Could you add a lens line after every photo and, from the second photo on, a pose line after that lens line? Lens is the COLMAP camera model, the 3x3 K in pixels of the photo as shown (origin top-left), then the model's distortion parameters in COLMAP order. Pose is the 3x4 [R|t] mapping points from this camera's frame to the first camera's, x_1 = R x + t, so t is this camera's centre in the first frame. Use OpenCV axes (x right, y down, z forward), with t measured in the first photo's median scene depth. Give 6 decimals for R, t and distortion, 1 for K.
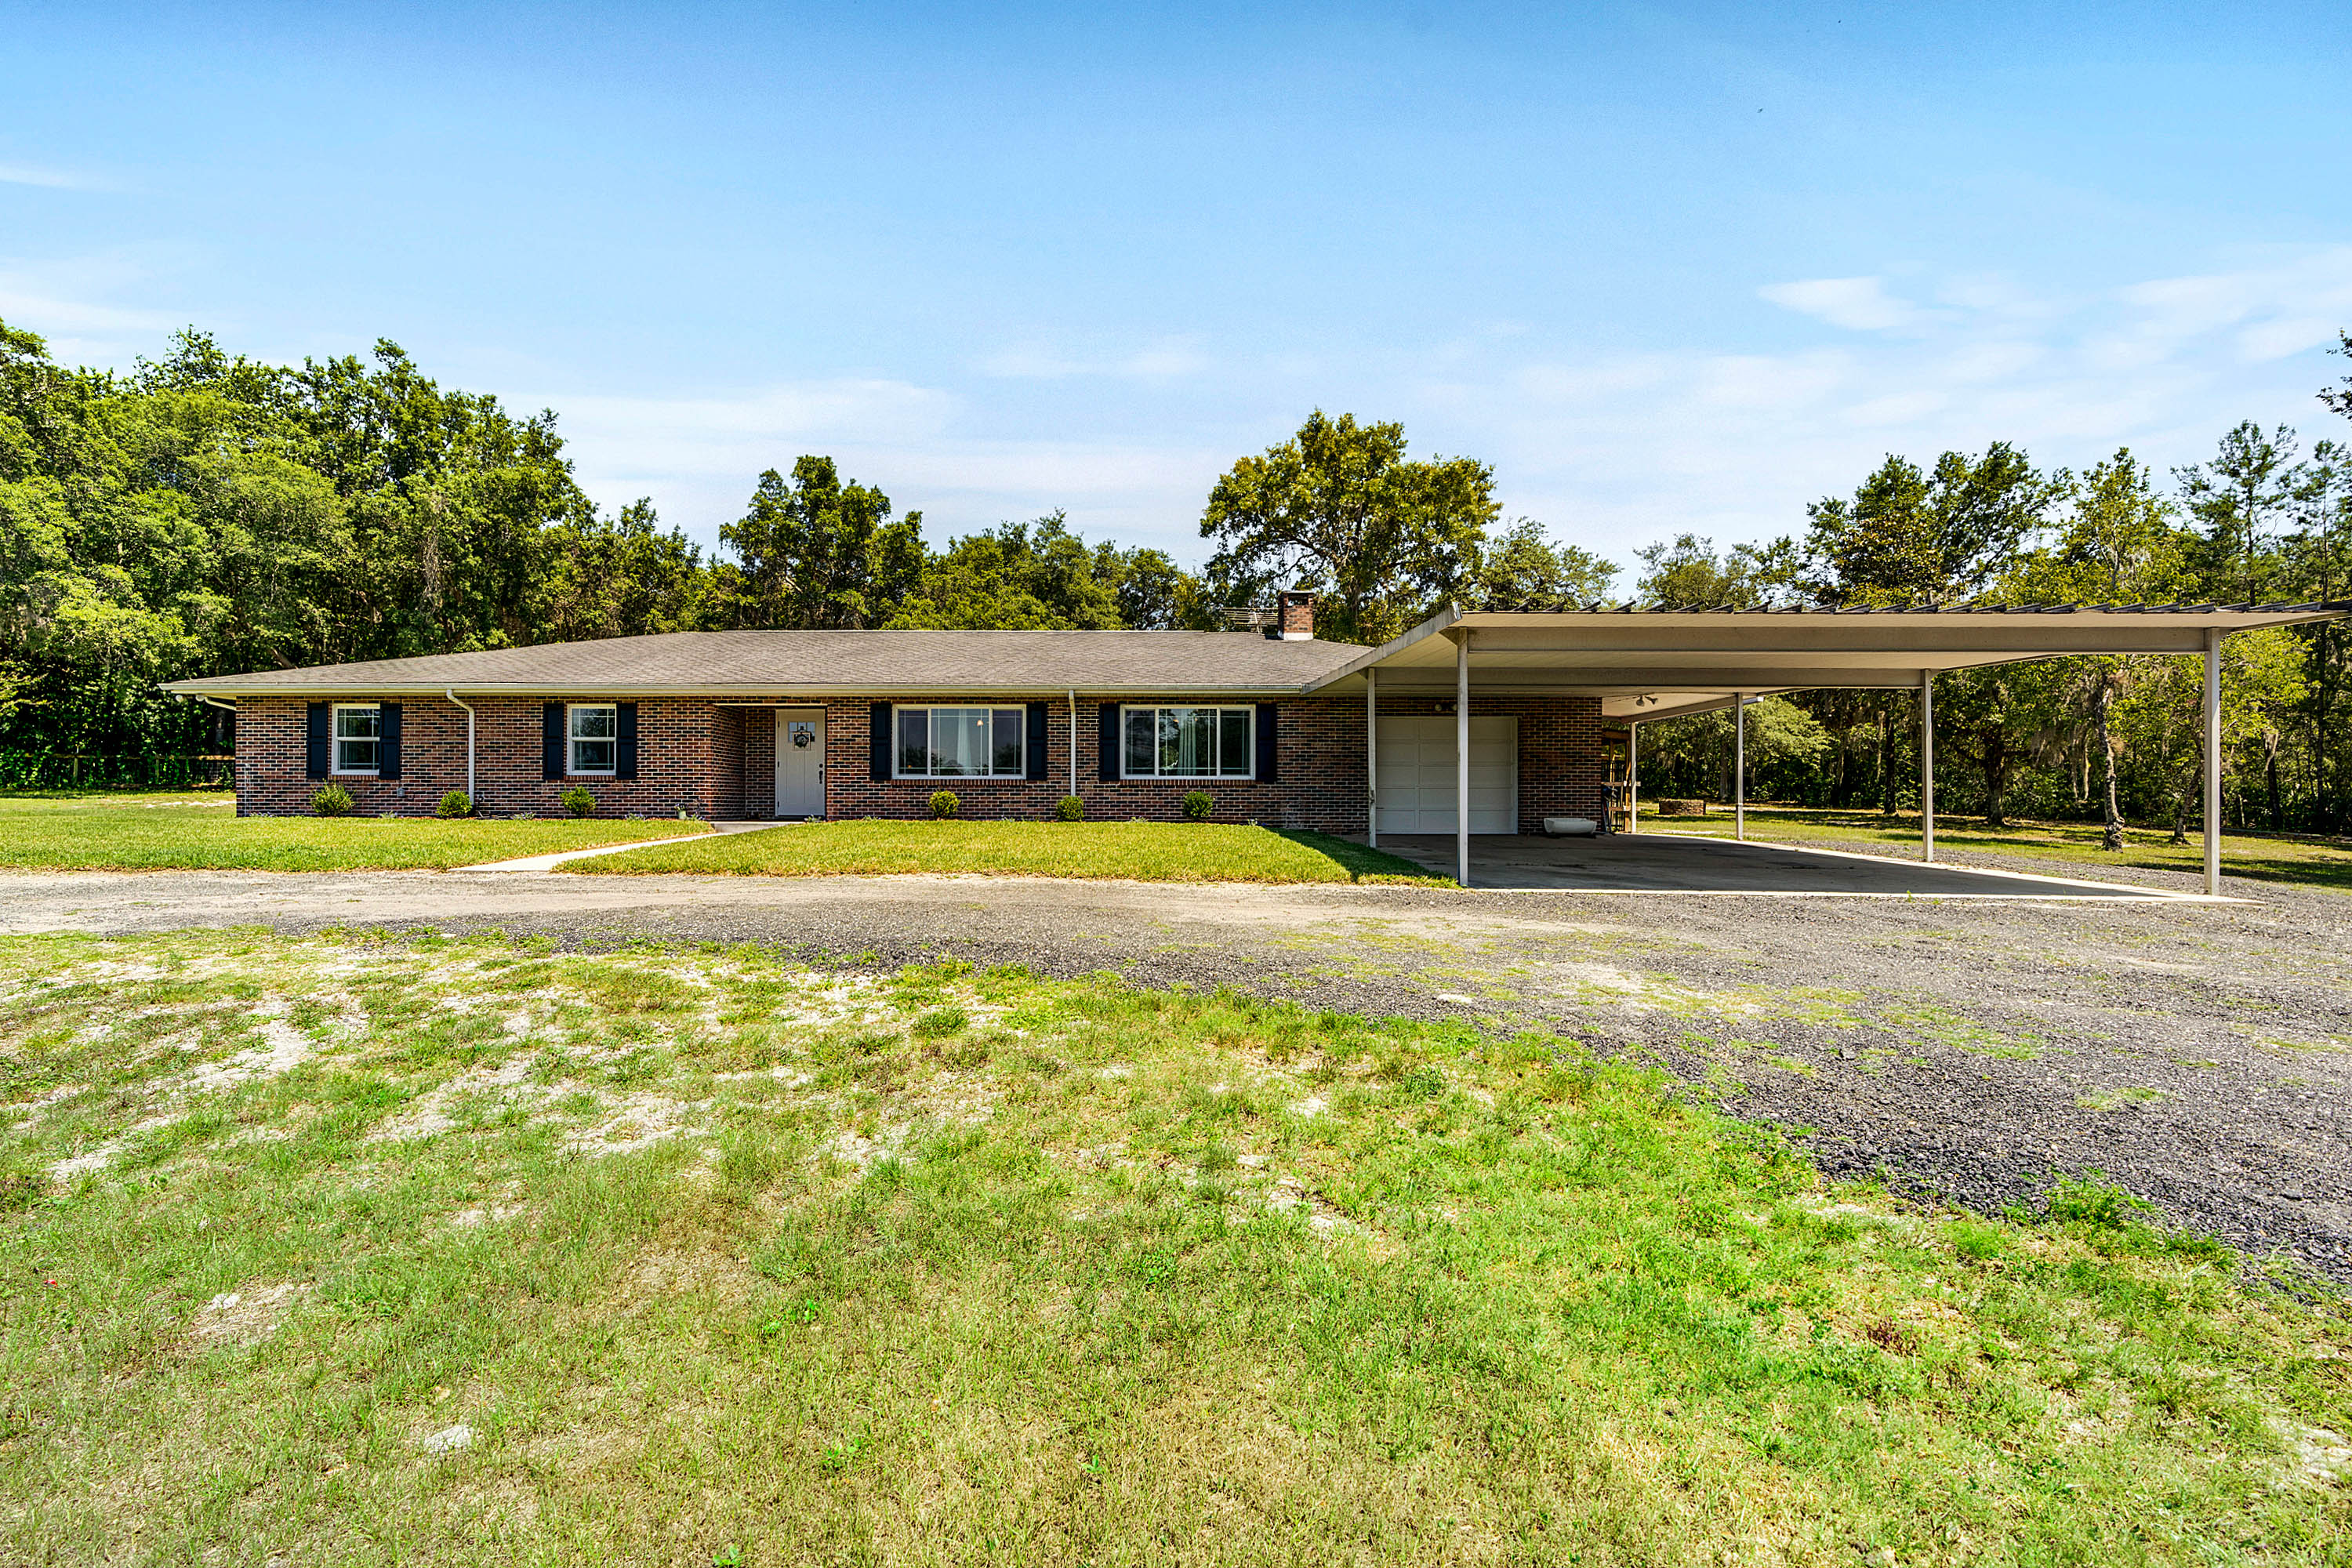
lens RADIAL K [[1026.8, 0, 1174.0], [0, 1026.8, 842.6], [0, 0, 1]] dist [-0.001370, -0.000065]
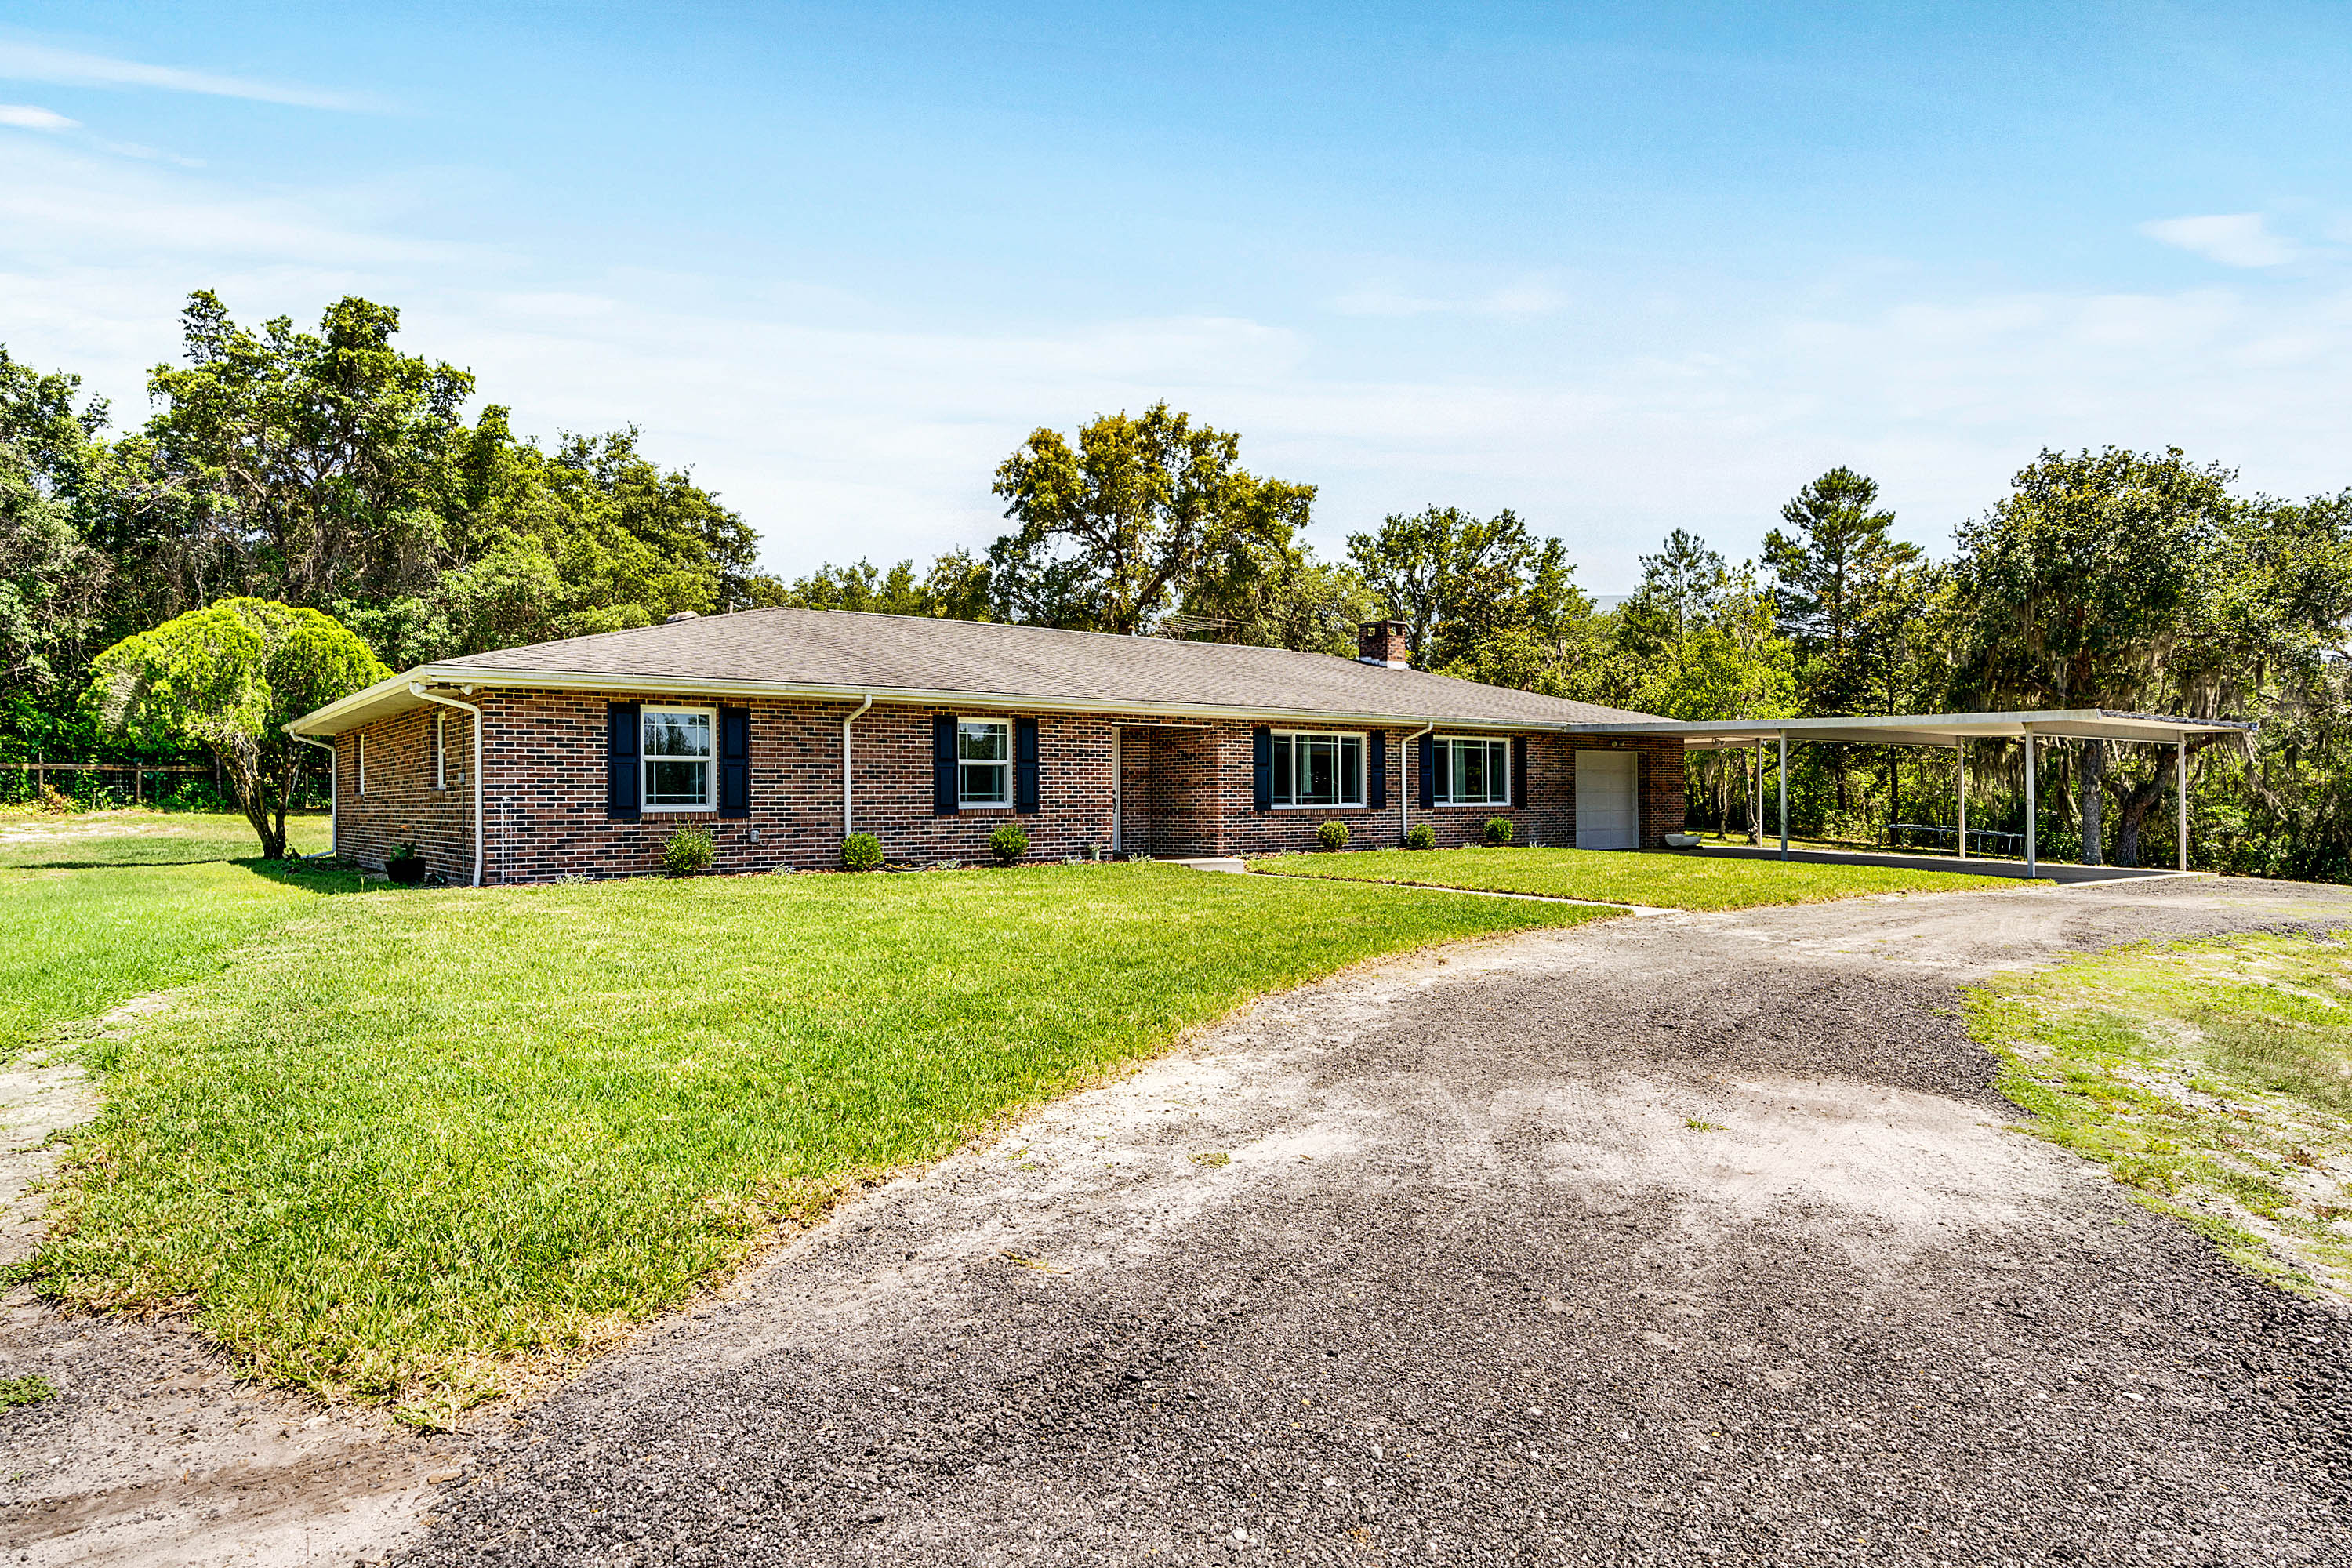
lens RADIAL K [[1548.4, 0, 1176.0], [0, 1548.4, 784.0], [0, 0, 1]] dist [0.000087, -0.000169]
pose [[0.728136, -0.000304, 0.685433, -1.267285], [0.054917, 0.996811, -0.057897, -0.008071], [-0.683229, 0.079799, 0.725831, 0.044541]]
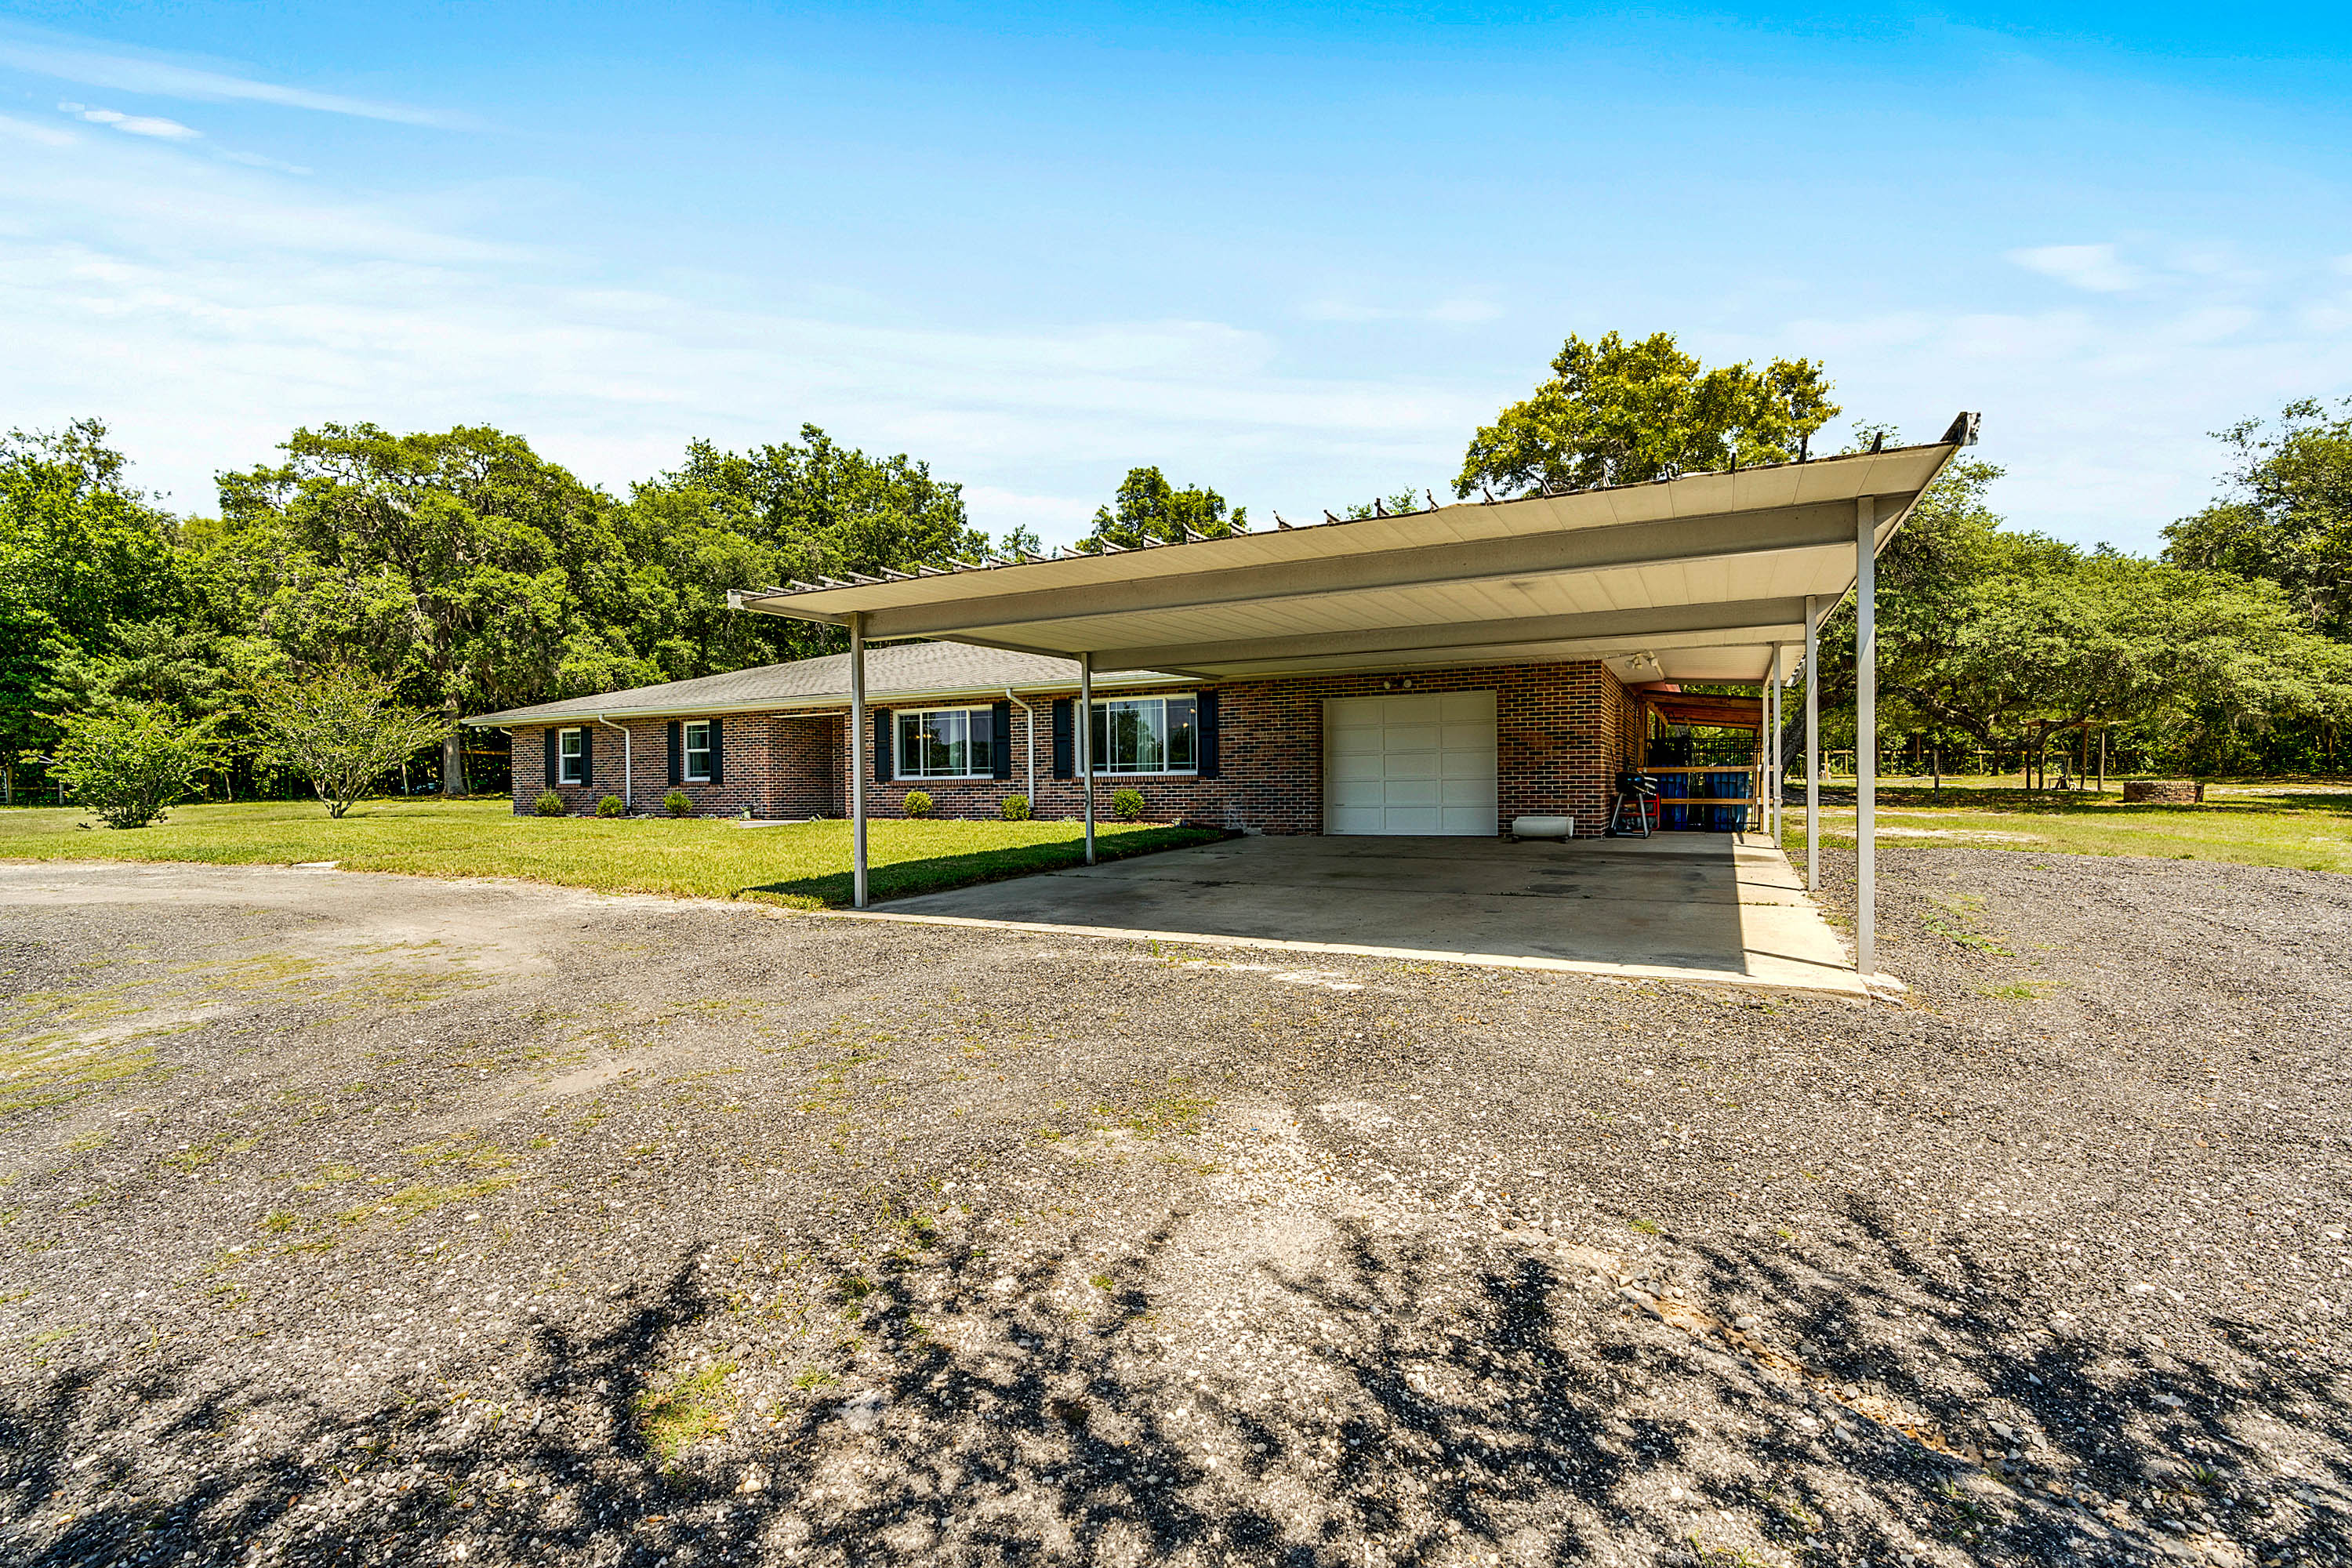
lens RADIAL K [[1078.8, 0, 1176.0], [0, 1078.8, 784.0], [0, 0, 1]] dist [0.000141, -0.000040]
pose [[0.899763, -0.014907, -0.436125, 0.466599], [-0.005395, 0.998960, -0.045276, -0.009225], [0.436346, 0.043090, 0.898747, 0.126798]]
